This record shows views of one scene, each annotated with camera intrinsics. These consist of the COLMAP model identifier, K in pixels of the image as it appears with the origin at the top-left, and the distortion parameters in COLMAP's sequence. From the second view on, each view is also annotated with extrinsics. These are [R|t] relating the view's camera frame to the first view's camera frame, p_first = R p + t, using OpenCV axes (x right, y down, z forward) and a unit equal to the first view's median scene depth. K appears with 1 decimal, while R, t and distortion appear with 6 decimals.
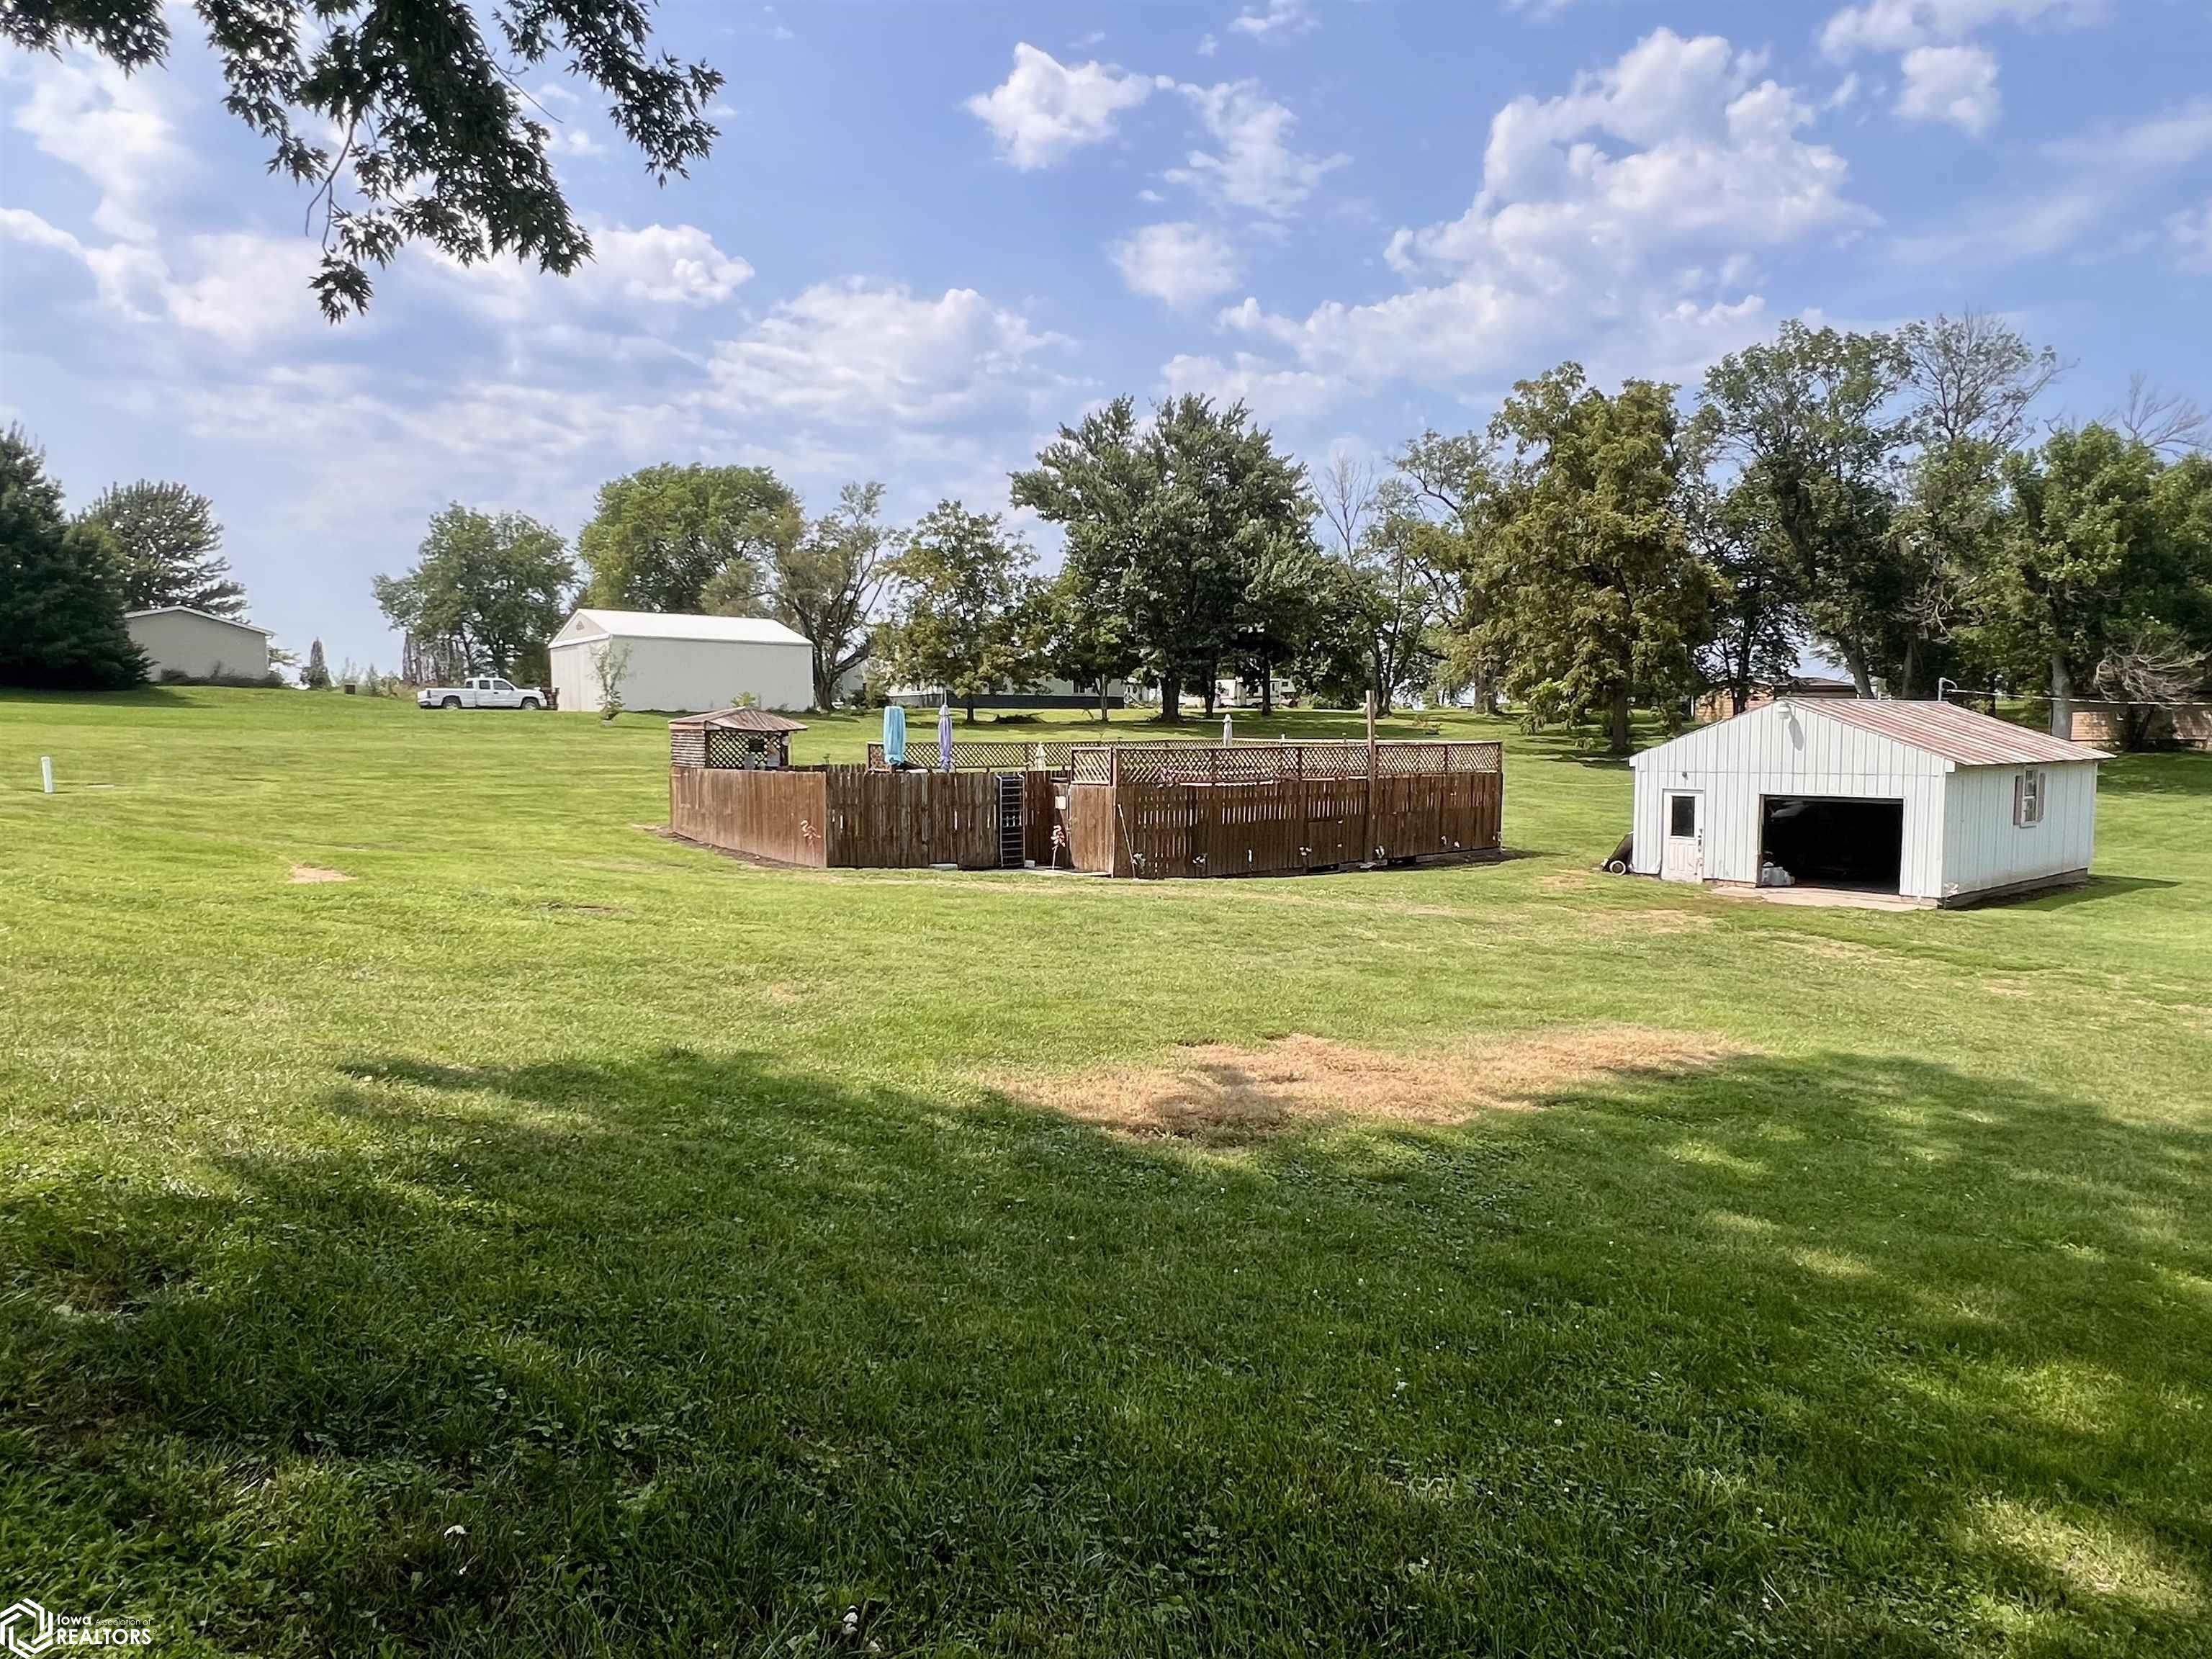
lens RADIAL K [[1281.8, 0, 1110.5], [0, 1281.8, 845.7], [0, 0, 1]] dist [0.000827, 0.002231]
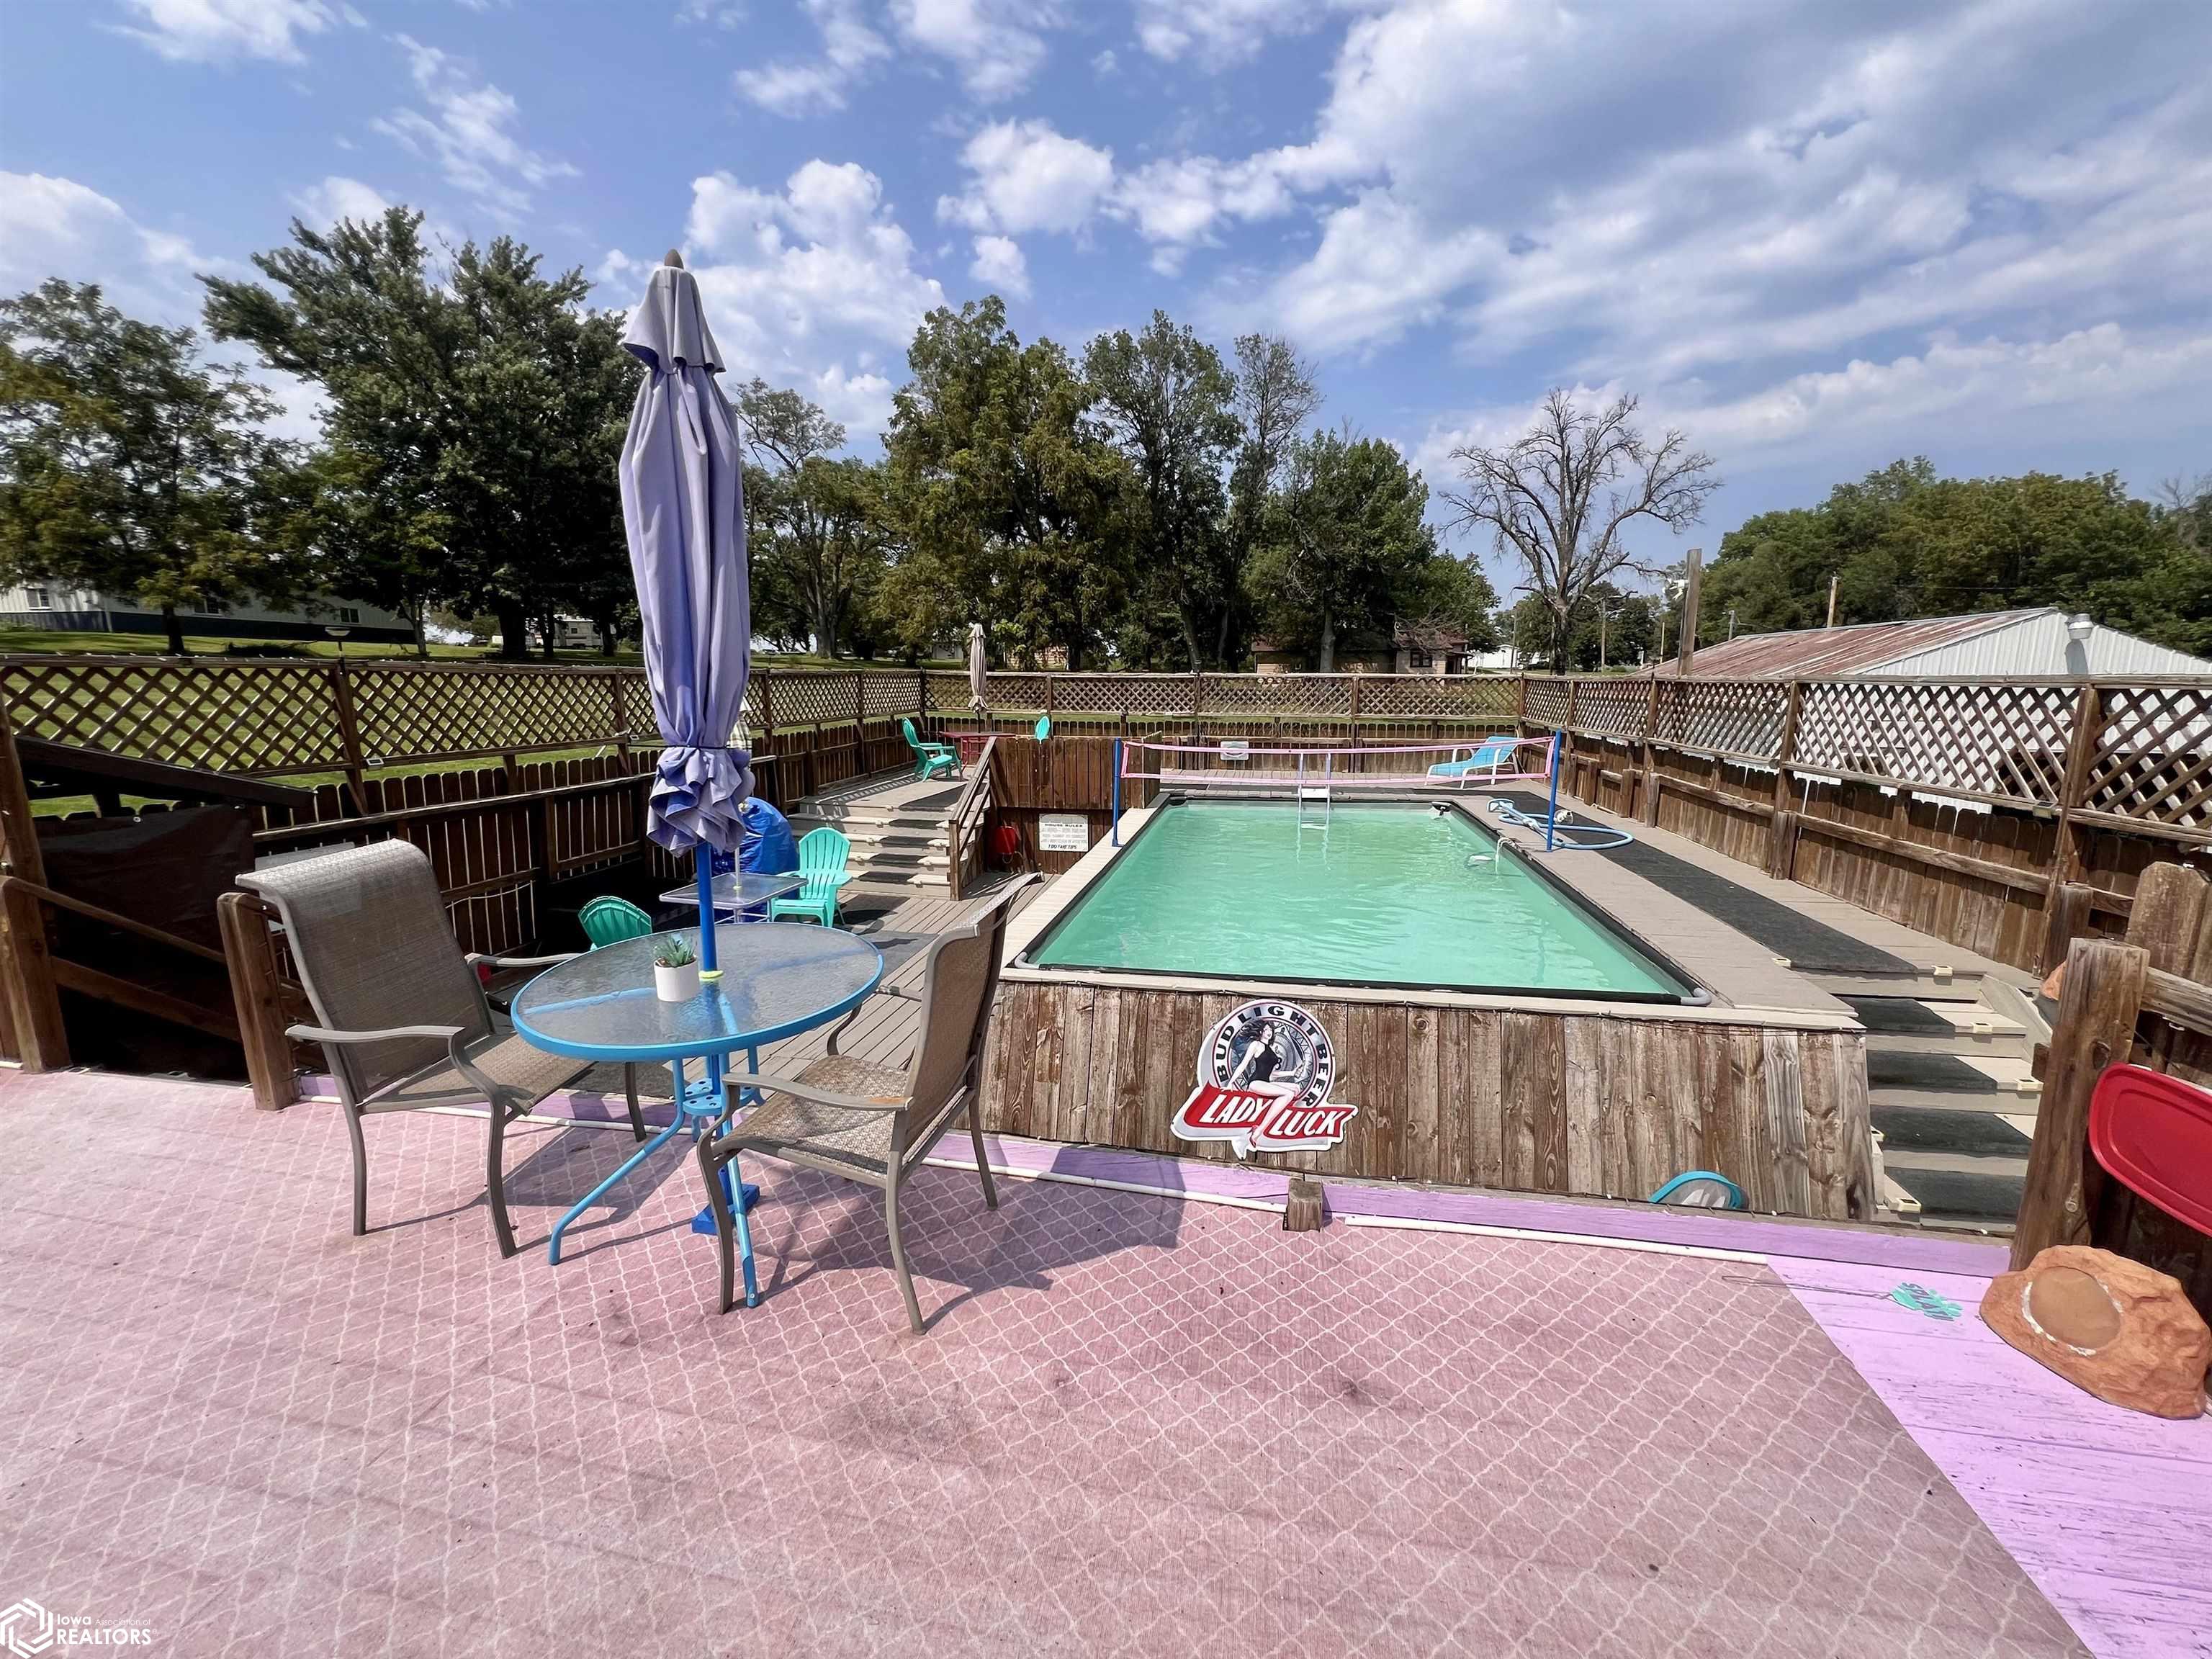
lens RADIAL K [[887.5, 0, 1099.2], [0, 887.5, 835.4], [0, 0, 1]] dist [-0.001692, -0.000264]
pose [[0.776261, -0.103271, 0.621896, -0.033024], [0.046454, 0.993179, 0.106942, -0.028691], [-0.628698, -0.054126, 0.775764, 0.333388]]
